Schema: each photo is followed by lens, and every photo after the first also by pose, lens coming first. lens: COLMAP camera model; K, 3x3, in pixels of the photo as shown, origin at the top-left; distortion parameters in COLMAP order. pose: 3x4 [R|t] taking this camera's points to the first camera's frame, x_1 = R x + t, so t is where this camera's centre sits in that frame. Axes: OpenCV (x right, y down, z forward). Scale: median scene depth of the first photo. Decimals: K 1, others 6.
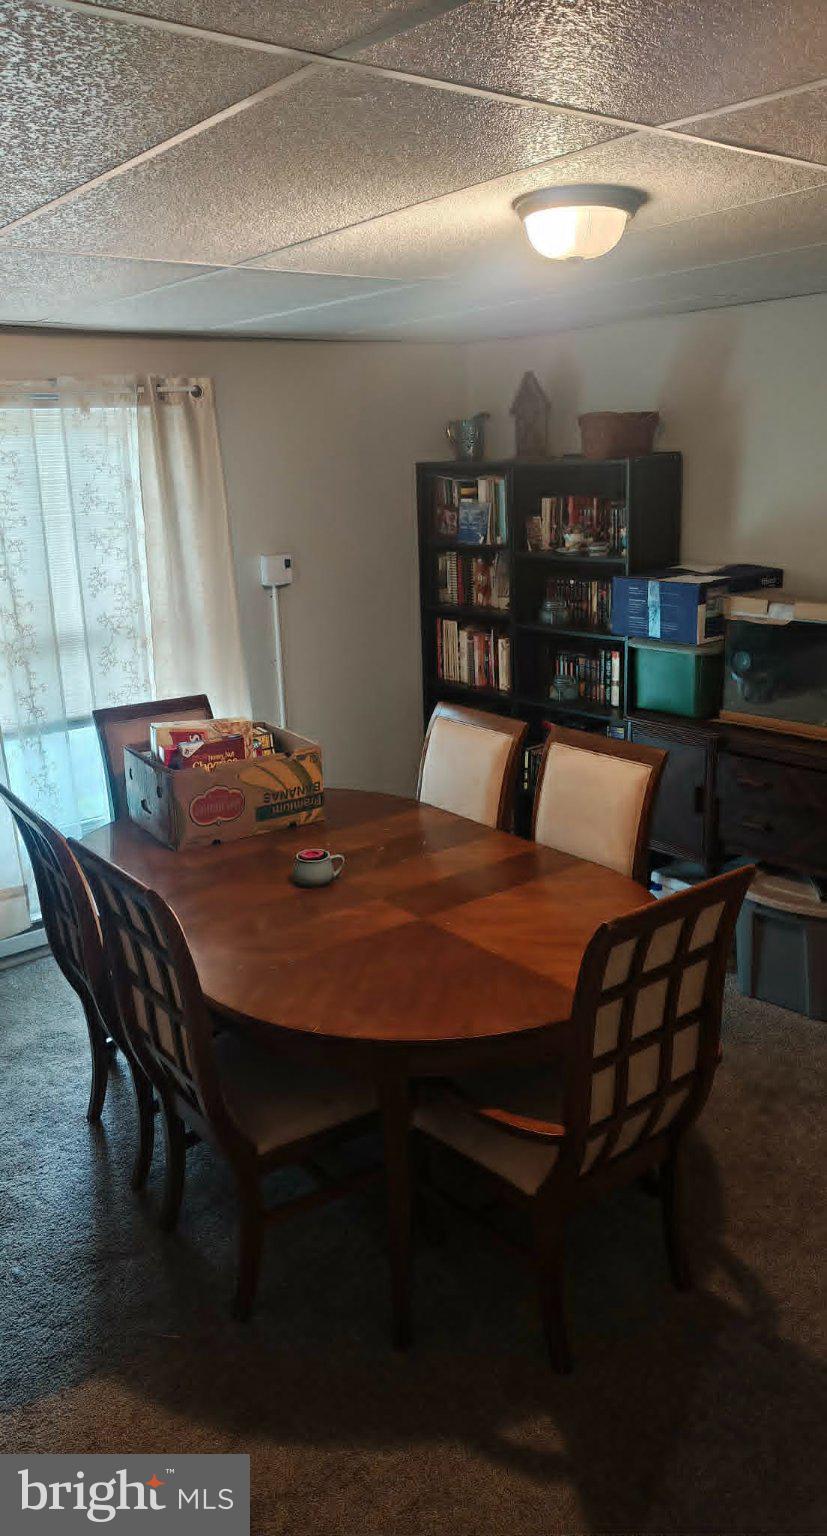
lens RADIAL K [[1131.8, 0, 413.5], [0, 1131.8, 768.0], [0, 0, 1]] dist [0.001574, 0.000606]
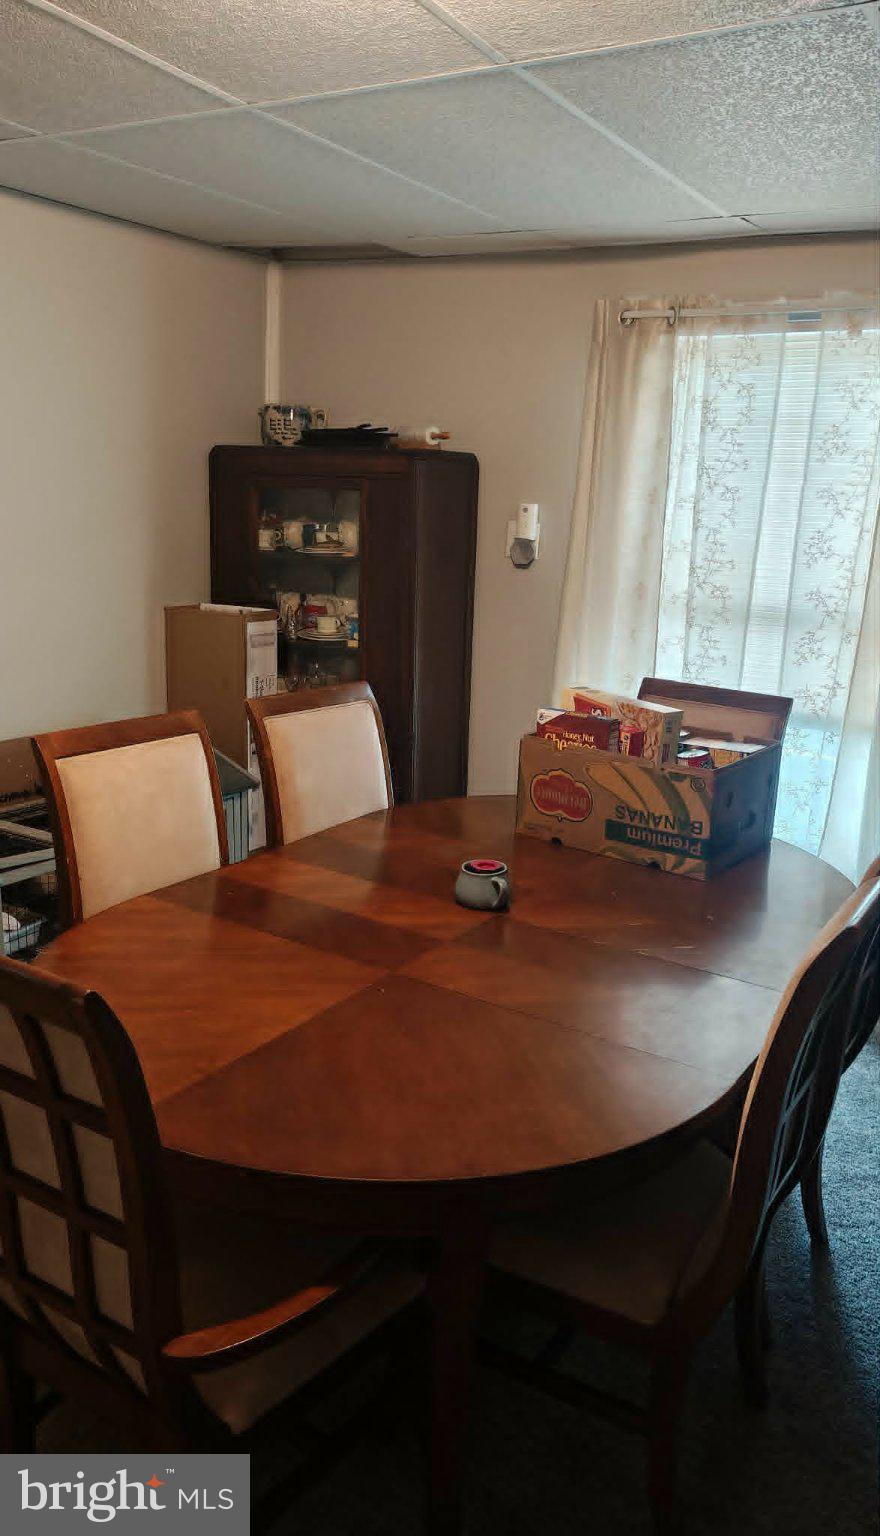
lens RADIAL K [[1154.8, 0, 440.0], [0, 1154.8, 768.0], [0, 0, 1]] dist [-0.002976, -0.001677]
pose [[0.348020, 0.264855, -0.899296, 0.487602], [-0.304142, 0.939276, 0.158929, -0.082687], [0.886781, 0.218203, 0.407441, 0.566268]]
